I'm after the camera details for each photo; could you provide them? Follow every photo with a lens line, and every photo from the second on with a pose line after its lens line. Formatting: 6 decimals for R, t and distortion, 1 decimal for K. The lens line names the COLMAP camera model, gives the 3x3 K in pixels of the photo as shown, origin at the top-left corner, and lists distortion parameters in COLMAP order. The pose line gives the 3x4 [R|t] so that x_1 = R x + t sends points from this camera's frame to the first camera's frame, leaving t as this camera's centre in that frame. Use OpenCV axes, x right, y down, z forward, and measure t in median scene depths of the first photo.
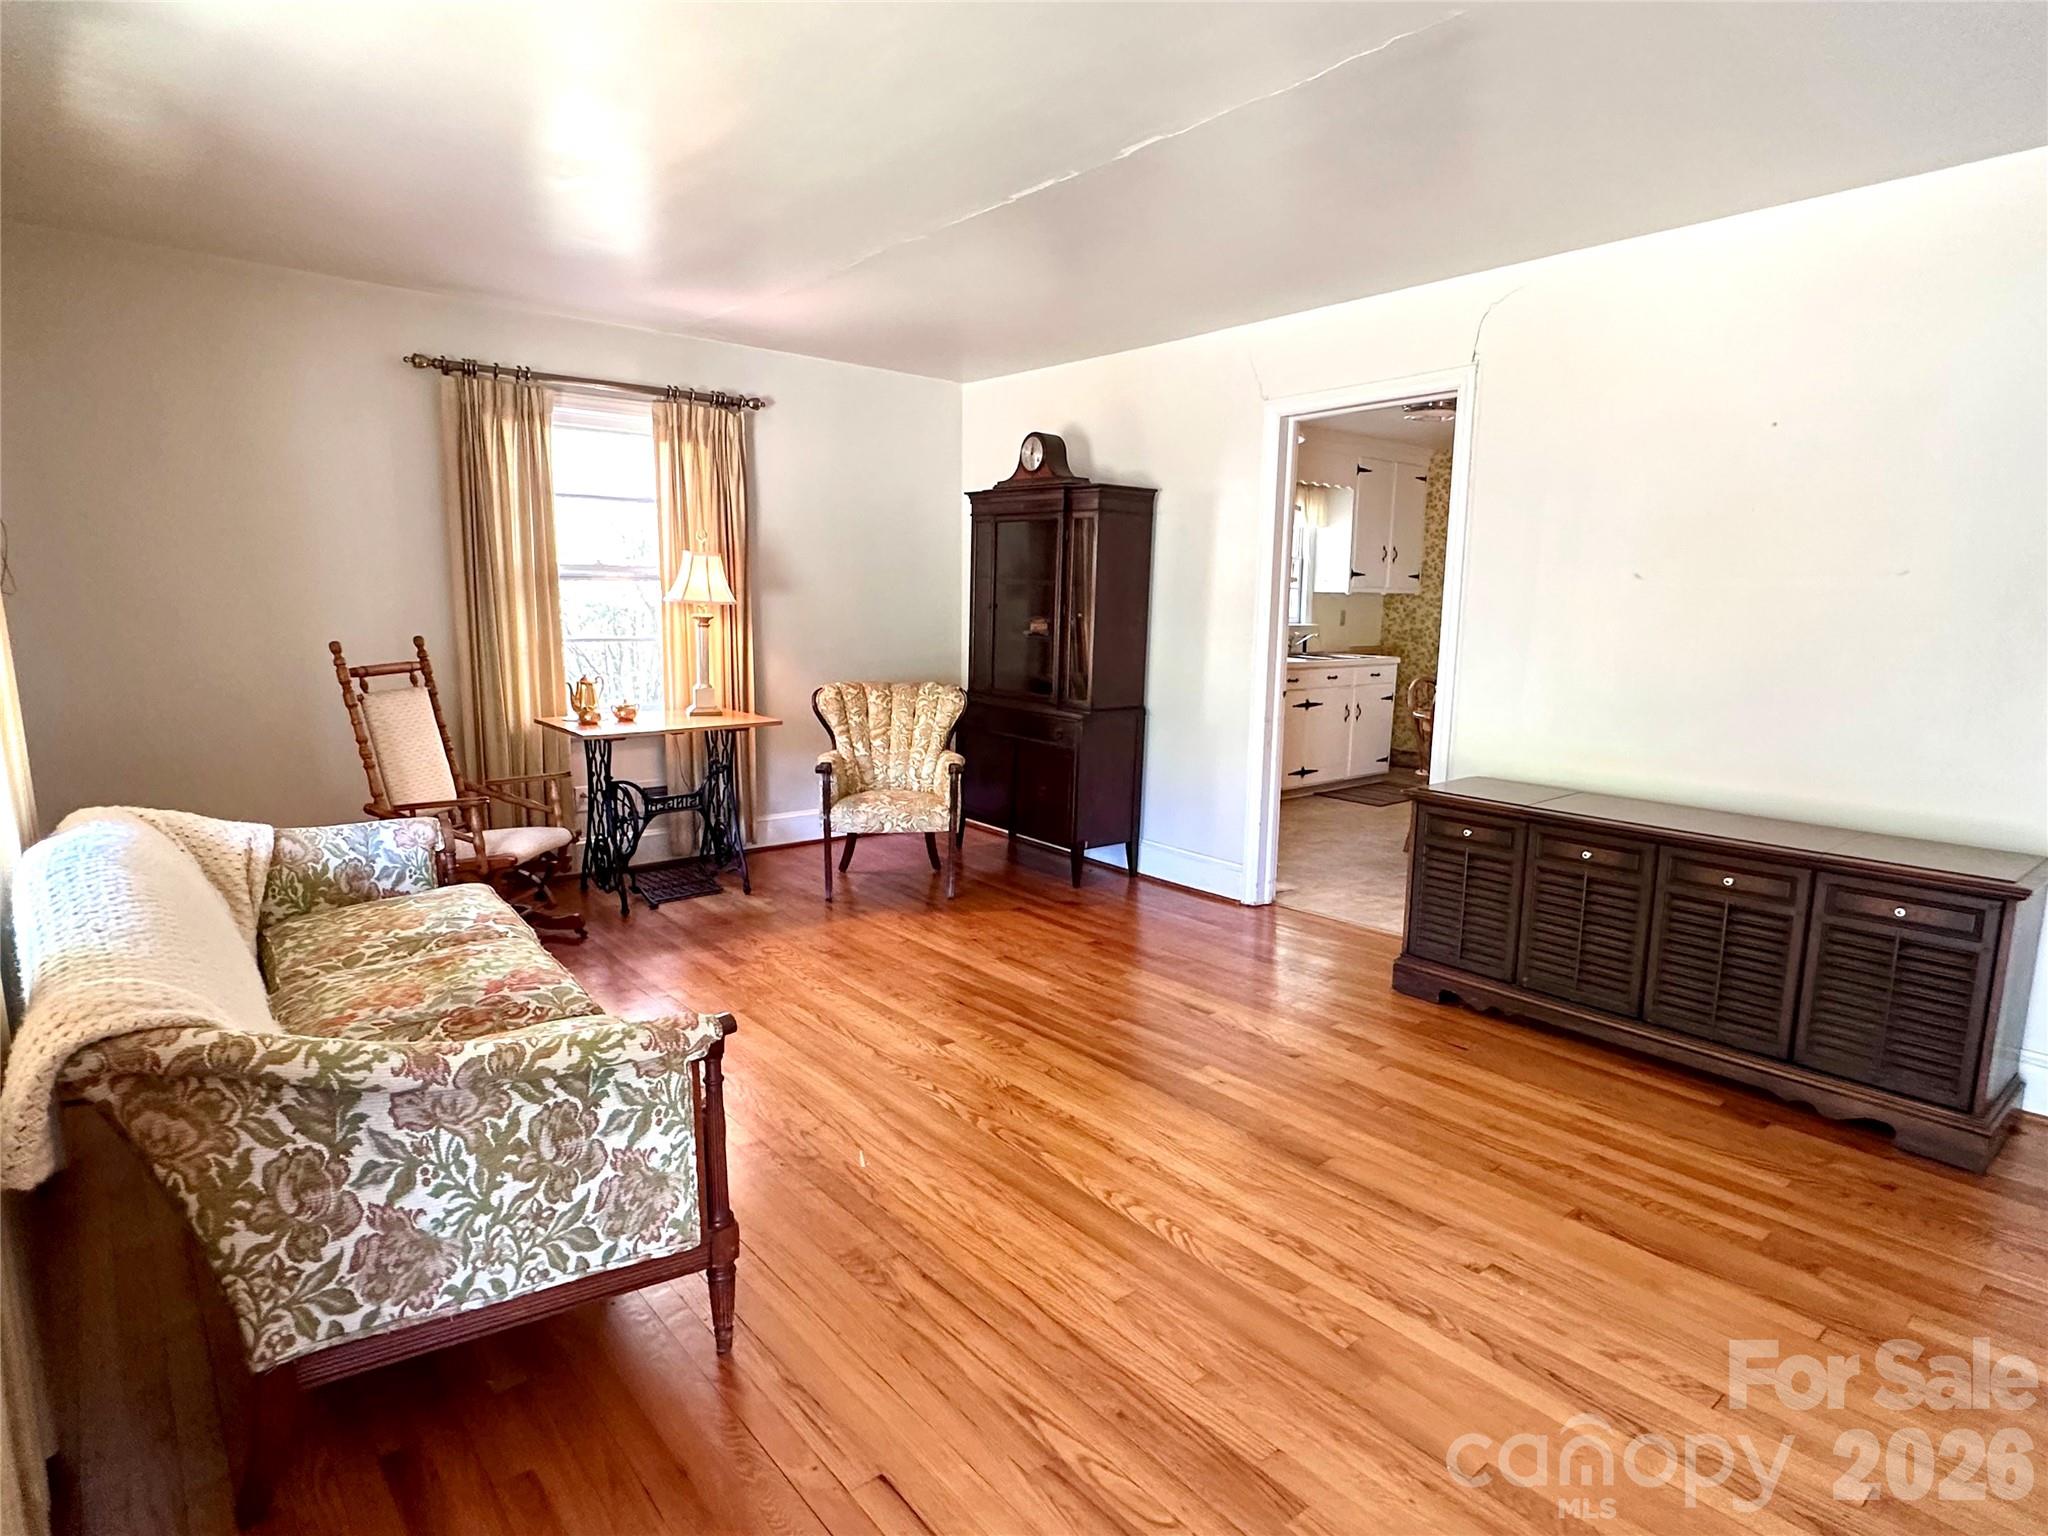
lens RADIAL K [[1115.2, 0, 1022.2], [0, 1115.2, 775.1], [0, 0, 1]] dist [-0.001119, -0.000608]
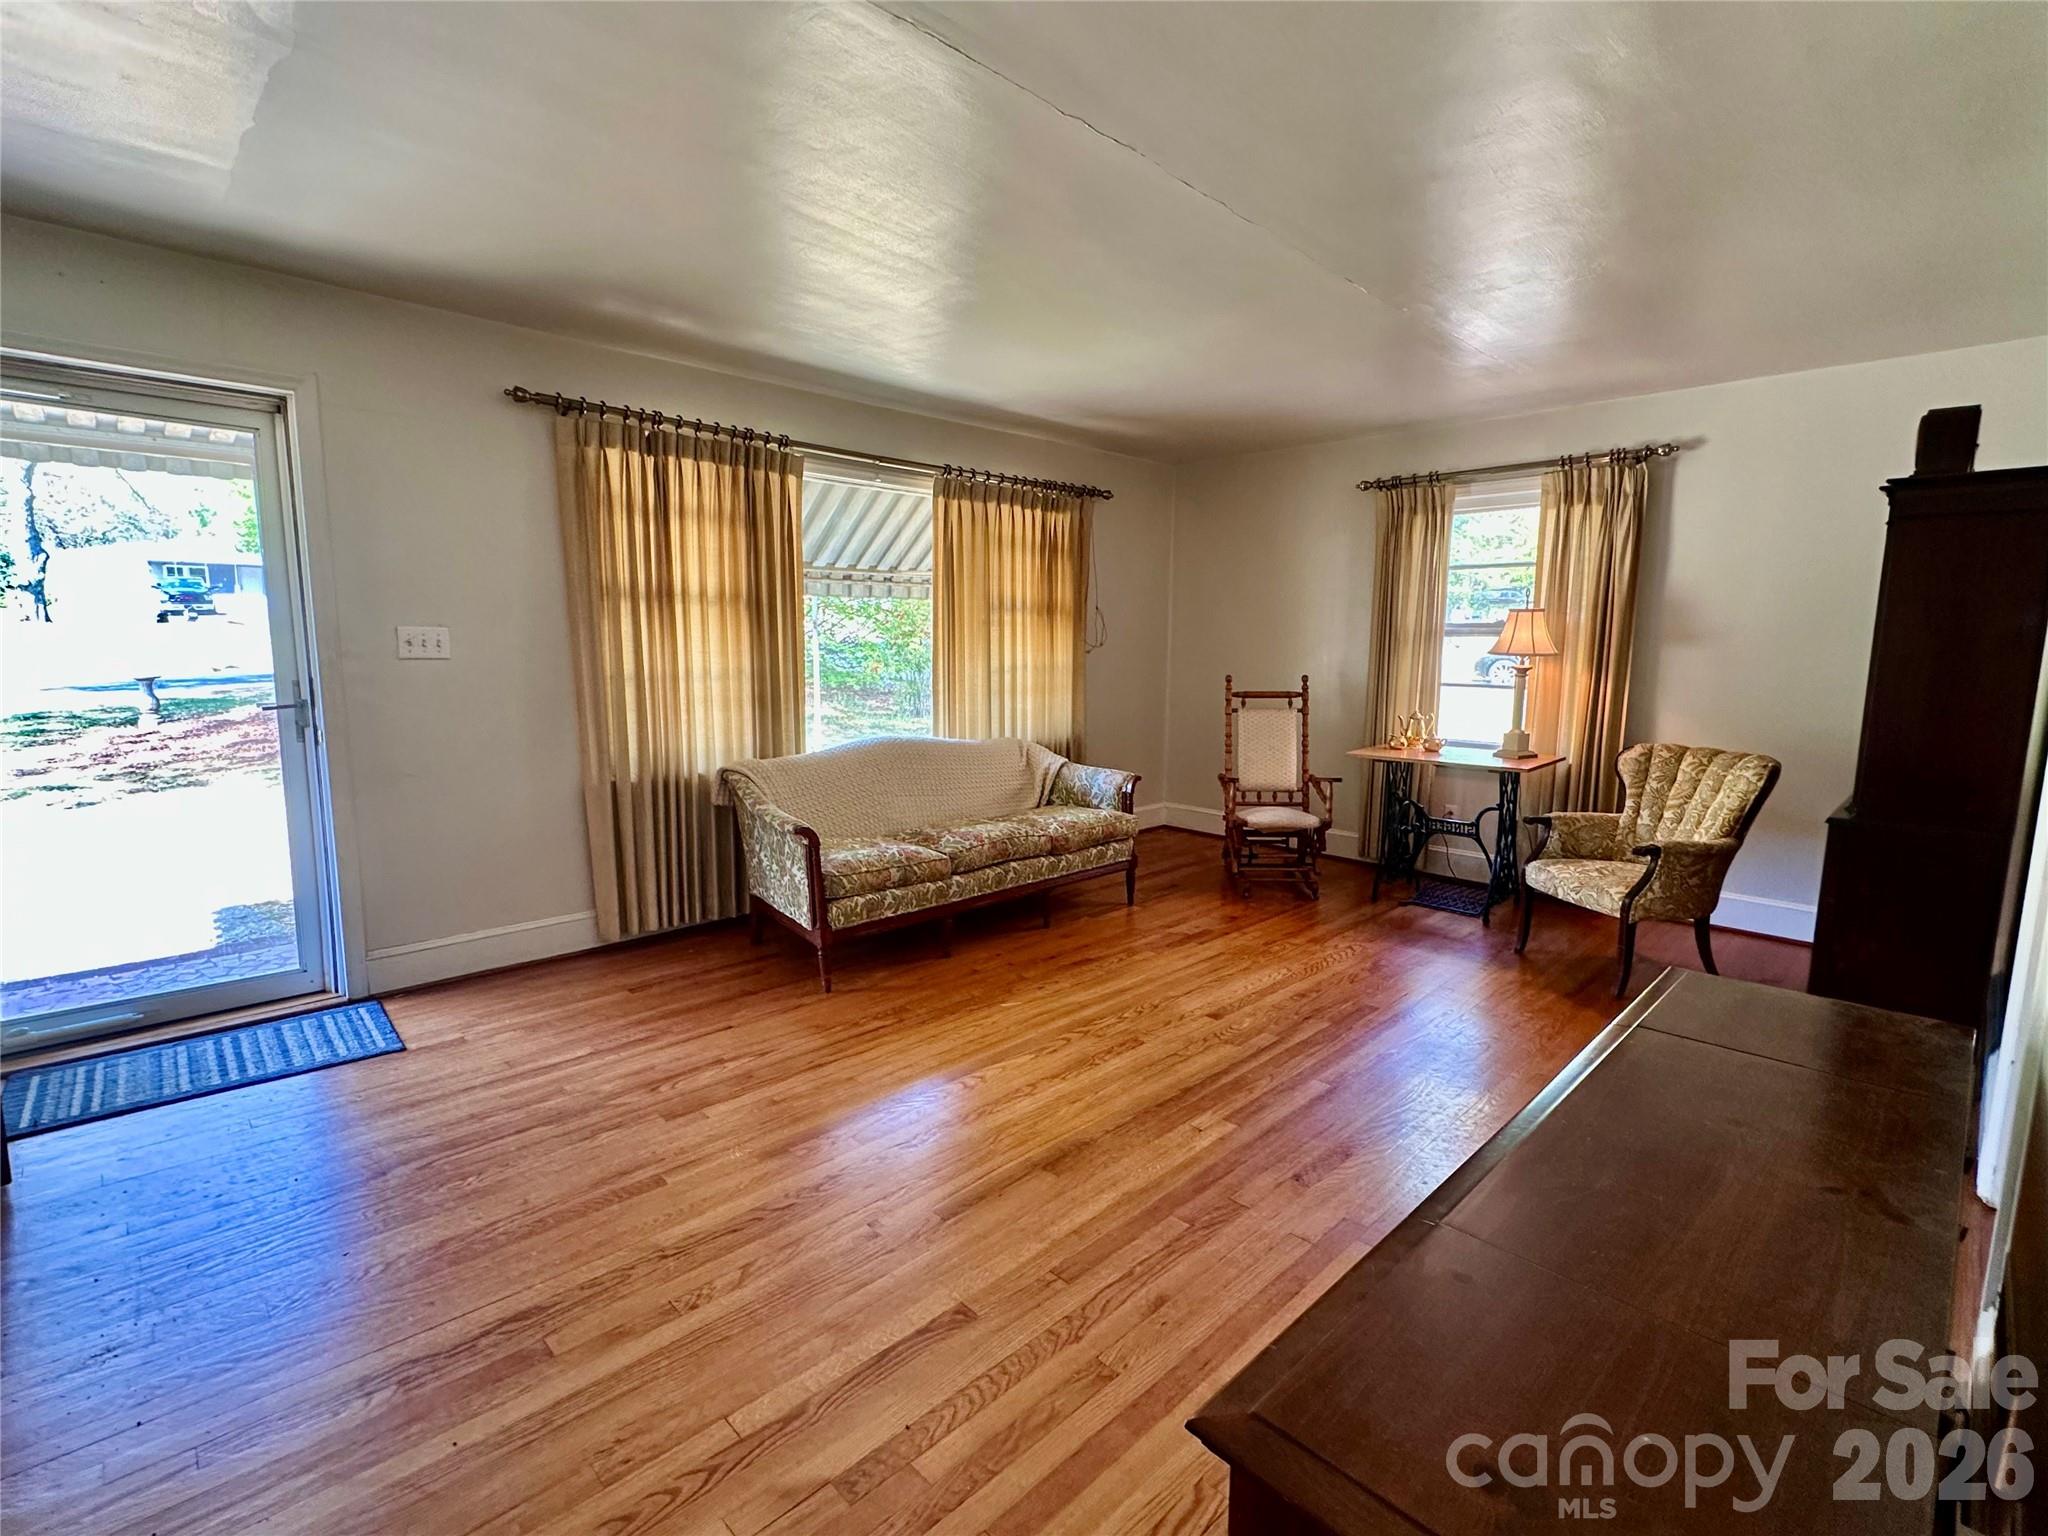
lens RADIAL K [[950.8, 0, 1025.7], [0, 950.8, 772.9], [0, 0, 1]] dist [0.001006, 0.000165]
pose [[0.076570, 0.126059, -0.989063, 0.643785], [-0.163625, 0.980116, 0.112252, -0.070802], [0.983547, 0.153240, 0.095674, 0.479960]]
